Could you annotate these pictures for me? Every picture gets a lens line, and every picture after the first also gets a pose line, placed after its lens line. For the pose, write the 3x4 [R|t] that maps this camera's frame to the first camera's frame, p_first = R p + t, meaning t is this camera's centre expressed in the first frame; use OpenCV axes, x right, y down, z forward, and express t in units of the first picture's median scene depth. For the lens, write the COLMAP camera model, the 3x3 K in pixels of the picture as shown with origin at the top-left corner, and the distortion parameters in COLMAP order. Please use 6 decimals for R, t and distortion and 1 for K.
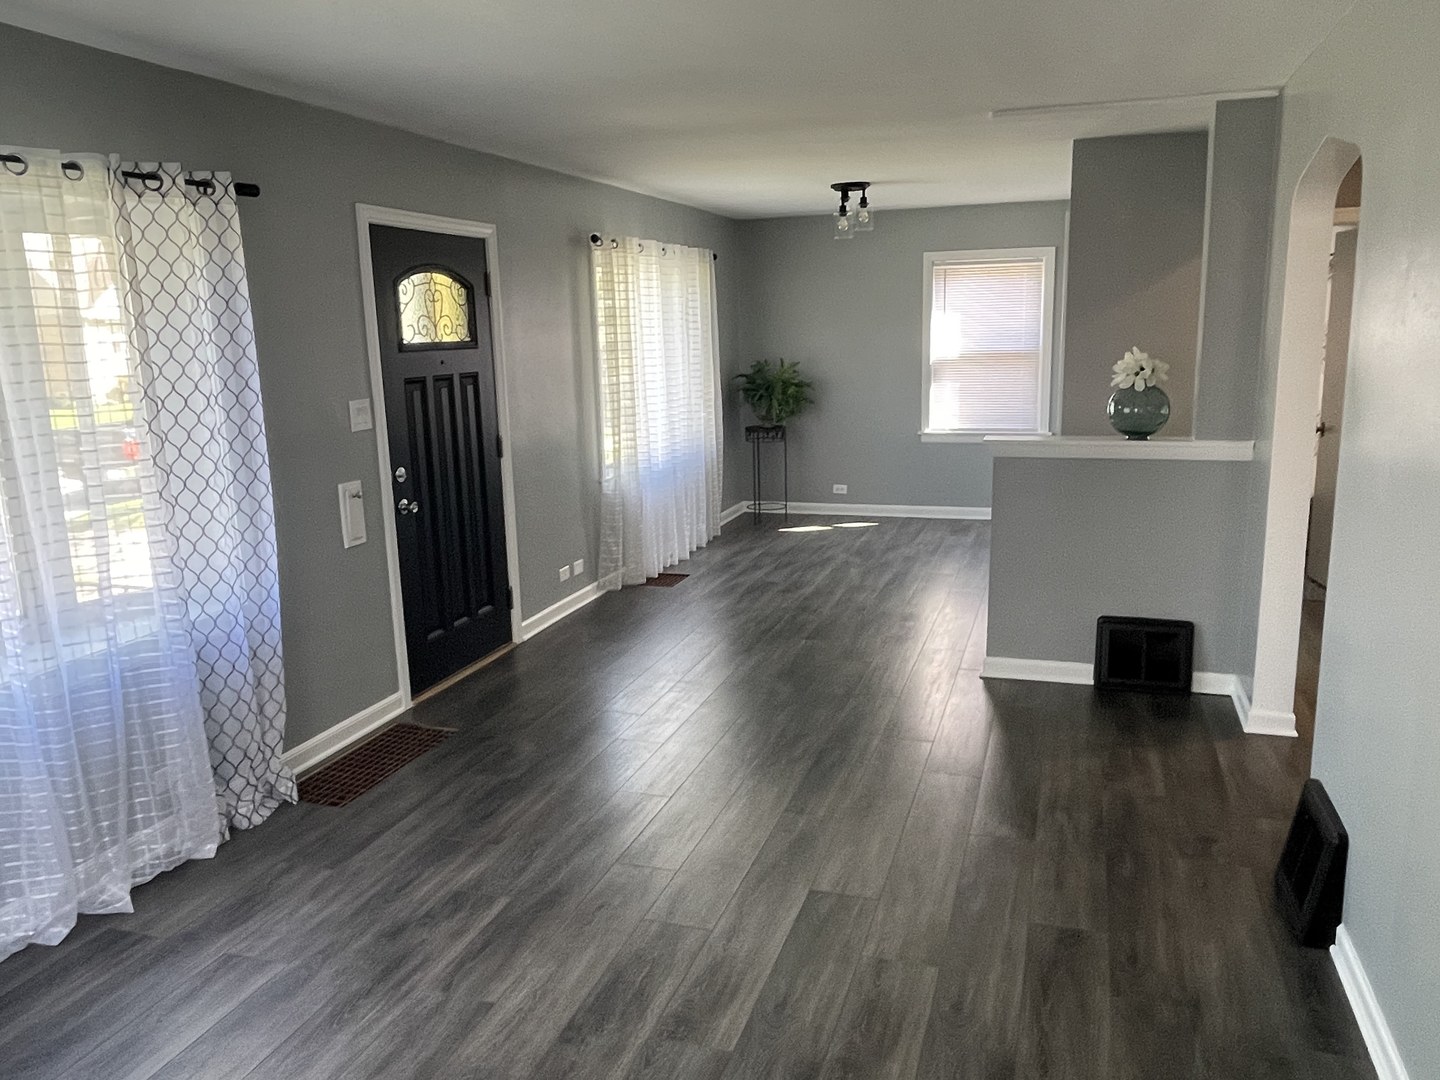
lens RADIAL K [[1070.9, 0, 720.0], [0, 1070.9, 540.0], [0, 0, 1]] dist [0.070844, -0.091827]
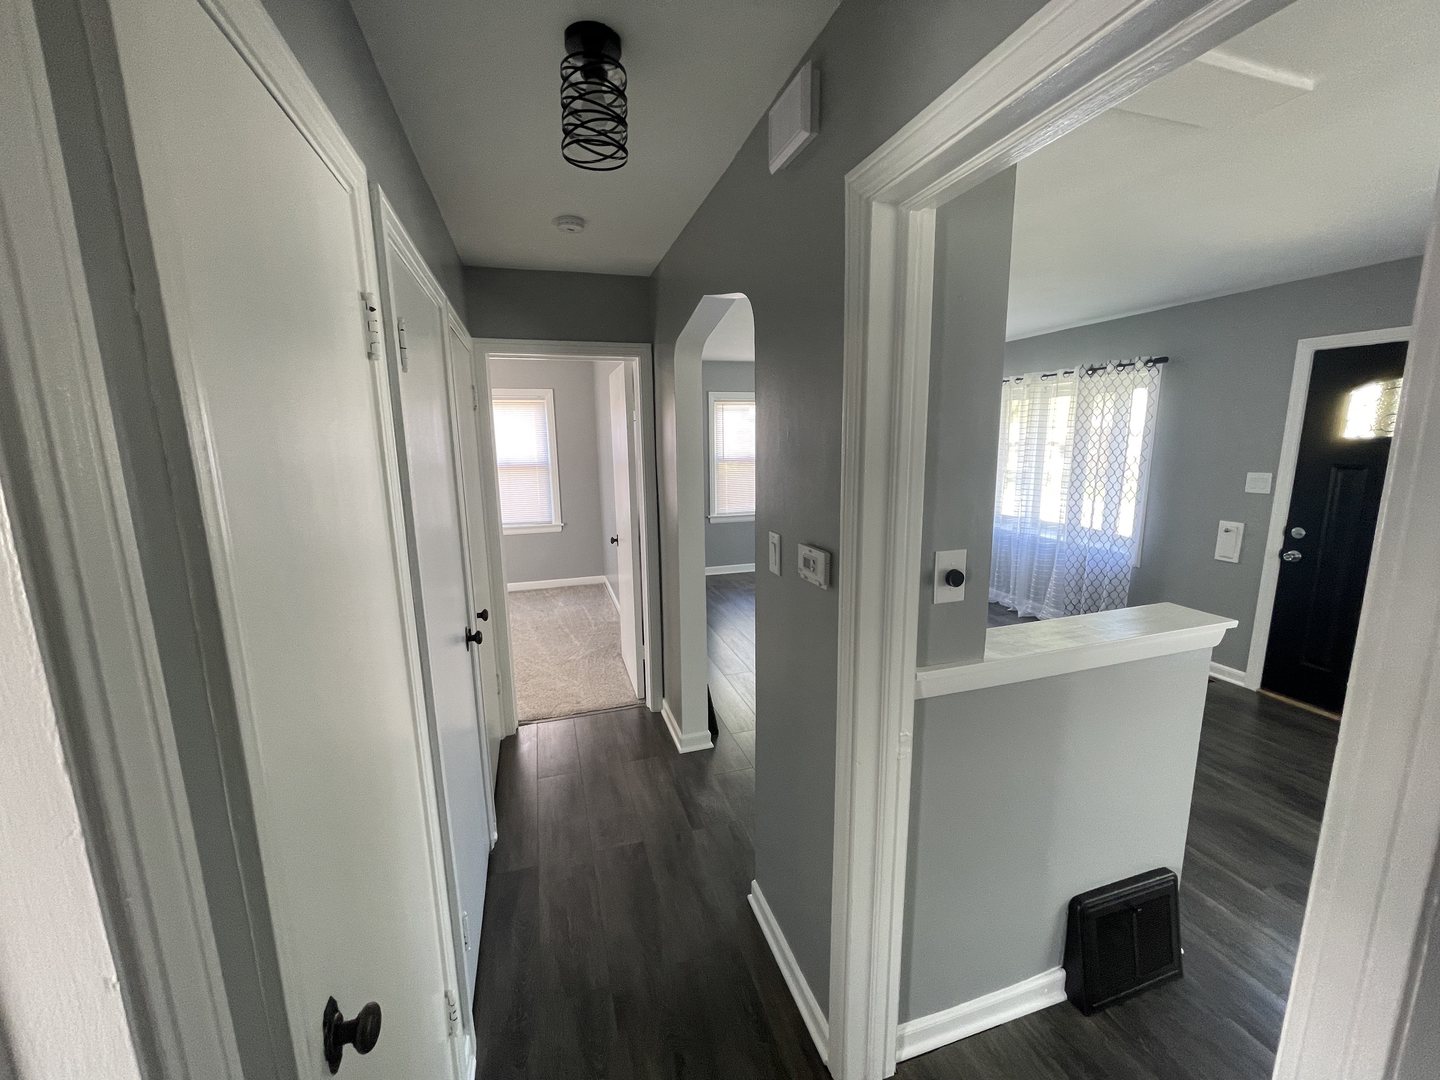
lens RADIAL K [[583.0, 0, 724.4], [0, 583.0, 541.2], [0, 0, 1]] dist [-0.001784, 0.000365]
pose [[-0.808165, 0.143718, -0.571152, 0.484037], [-0.078225, 0.934985, 0.345954, -0.168851], [0.583738, 0.324266, -0.744380, 0.766234]]
